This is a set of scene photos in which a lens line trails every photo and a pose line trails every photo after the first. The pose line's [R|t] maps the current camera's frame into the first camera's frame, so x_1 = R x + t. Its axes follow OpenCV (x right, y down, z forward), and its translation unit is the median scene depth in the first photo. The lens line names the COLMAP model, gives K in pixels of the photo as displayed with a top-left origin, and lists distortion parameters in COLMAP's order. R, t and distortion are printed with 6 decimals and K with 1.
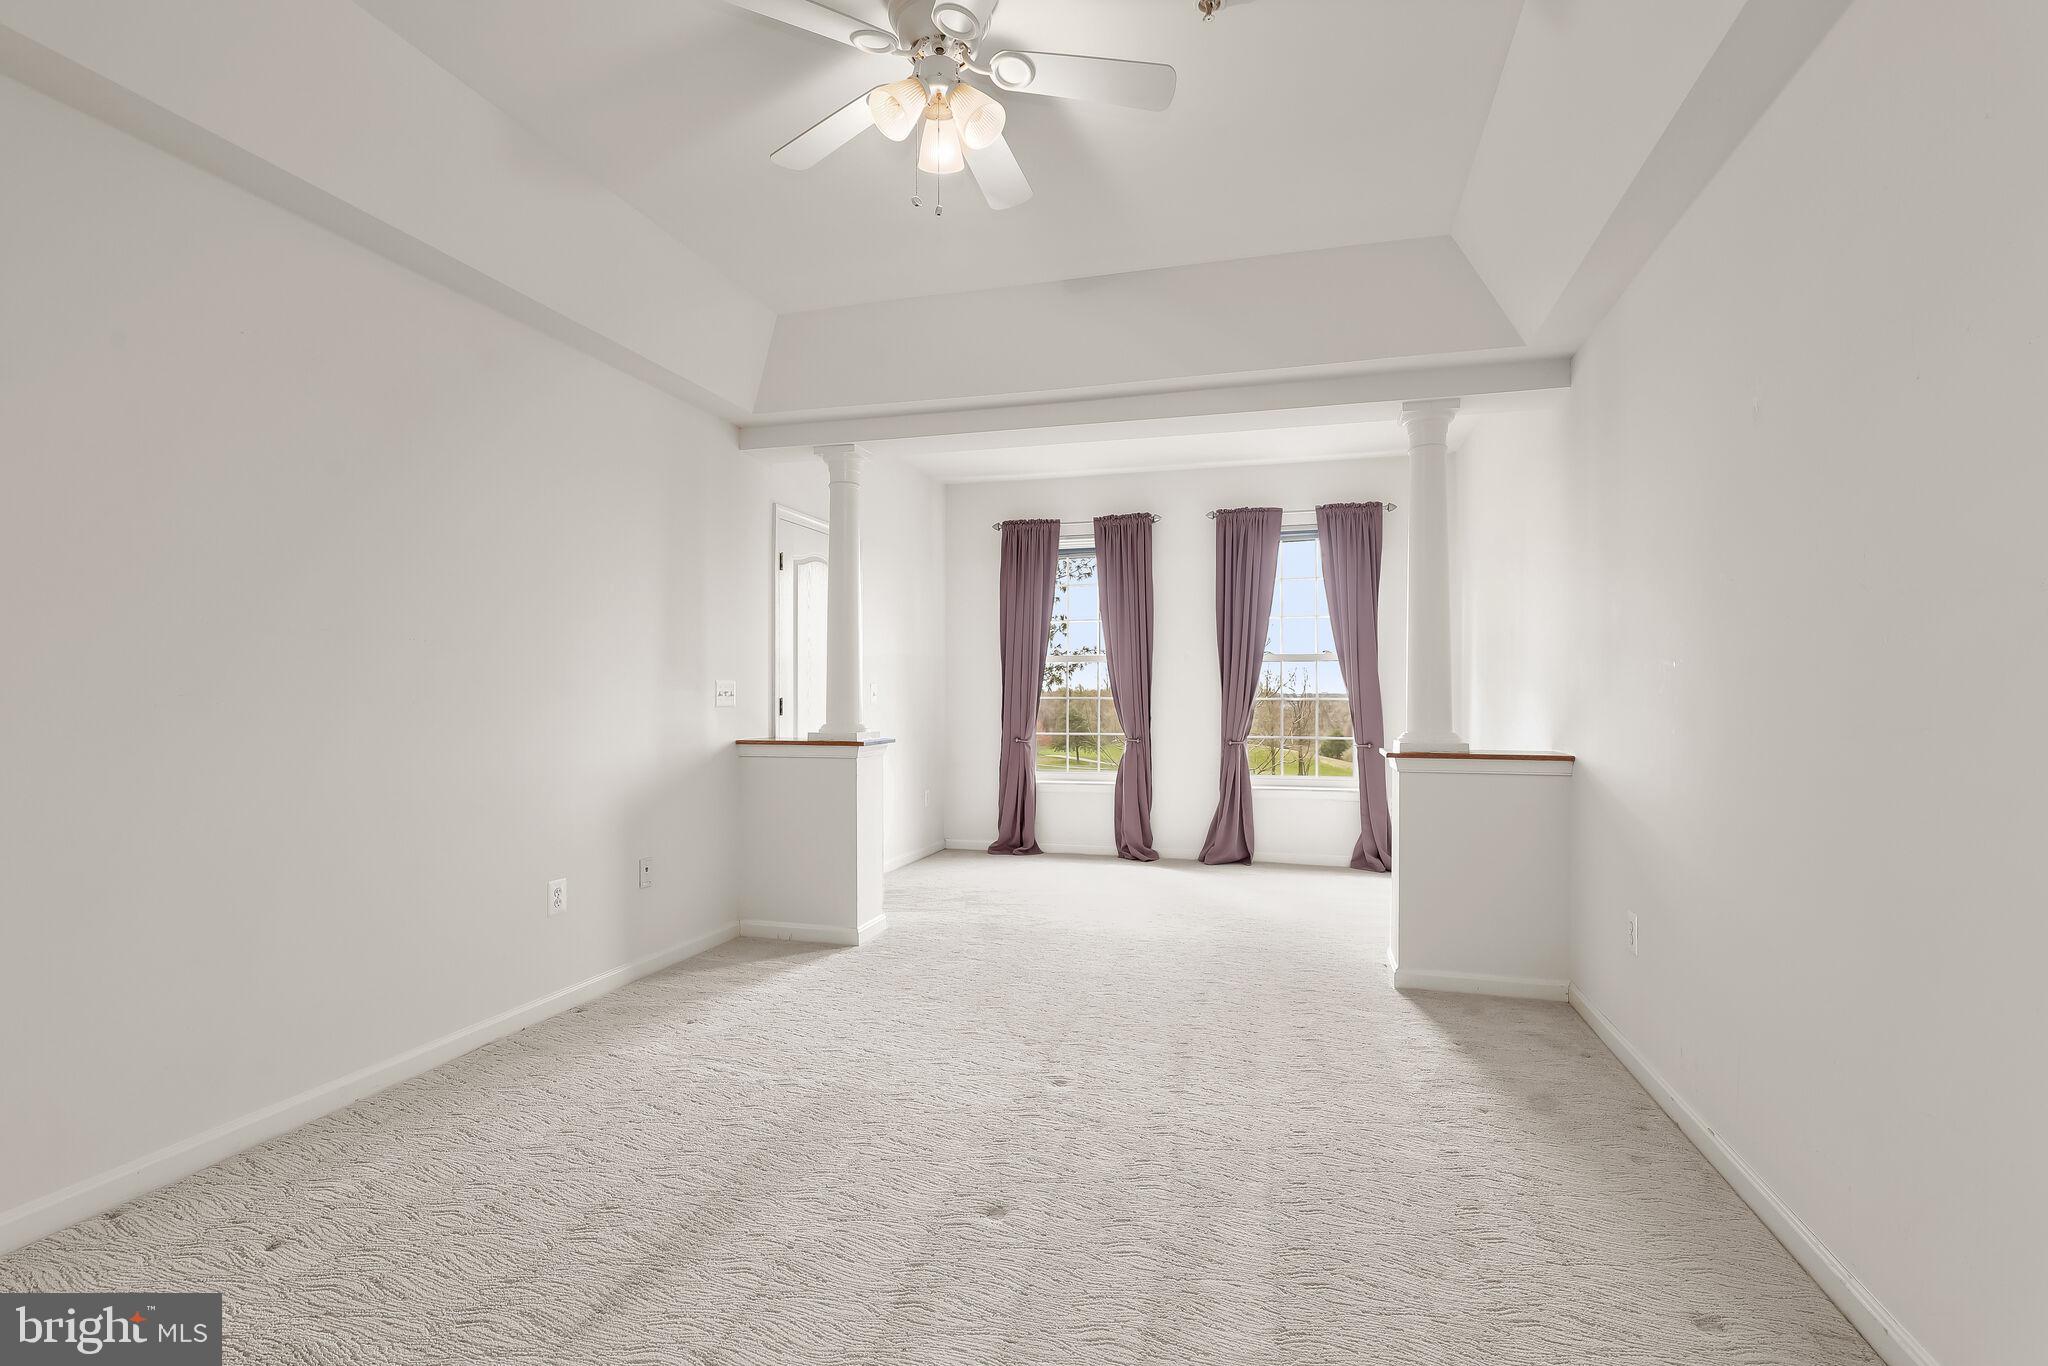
lens RADIAL K [[963.4, 0, 974.6], [0, 963.4, 697.7], [0, 0, 1]] dist [-0.000708, -0.000469]
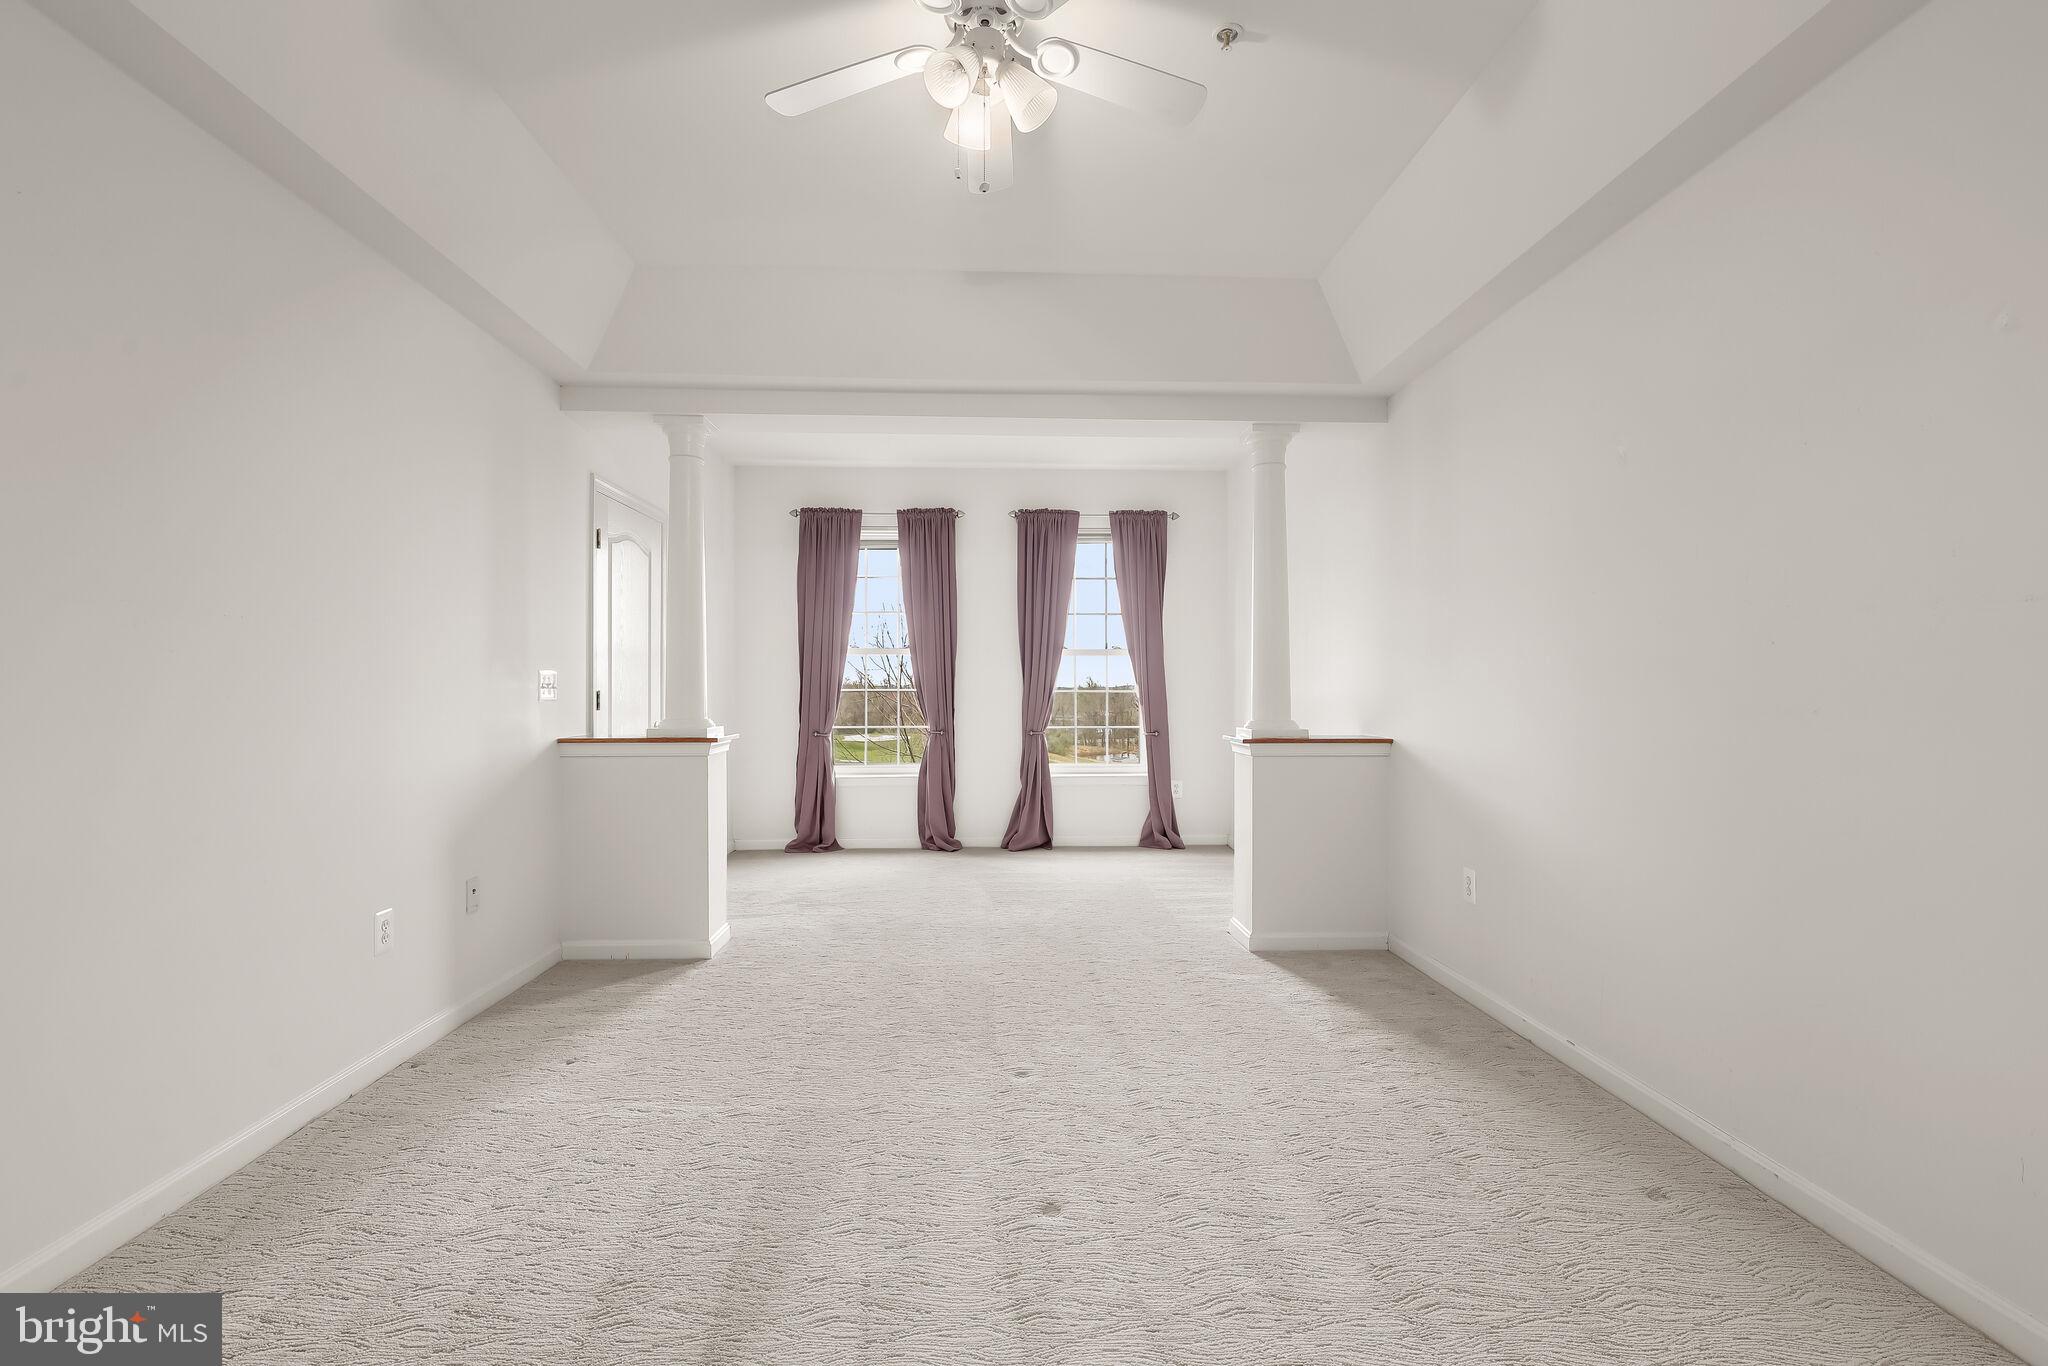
lens RADIAL K [[963.4, 0, 1002.9], [0, 963.4, 686.4], [0, 0, 1]] dist [-0.000708, -0.000469]
pose [[0.946778, -0.000052, 0.321889, -0.197181], [0.001625, 0.999988, -0.004618, 0.001602], [-0.321885, 0.004895, 0.946766, 0.045512]]
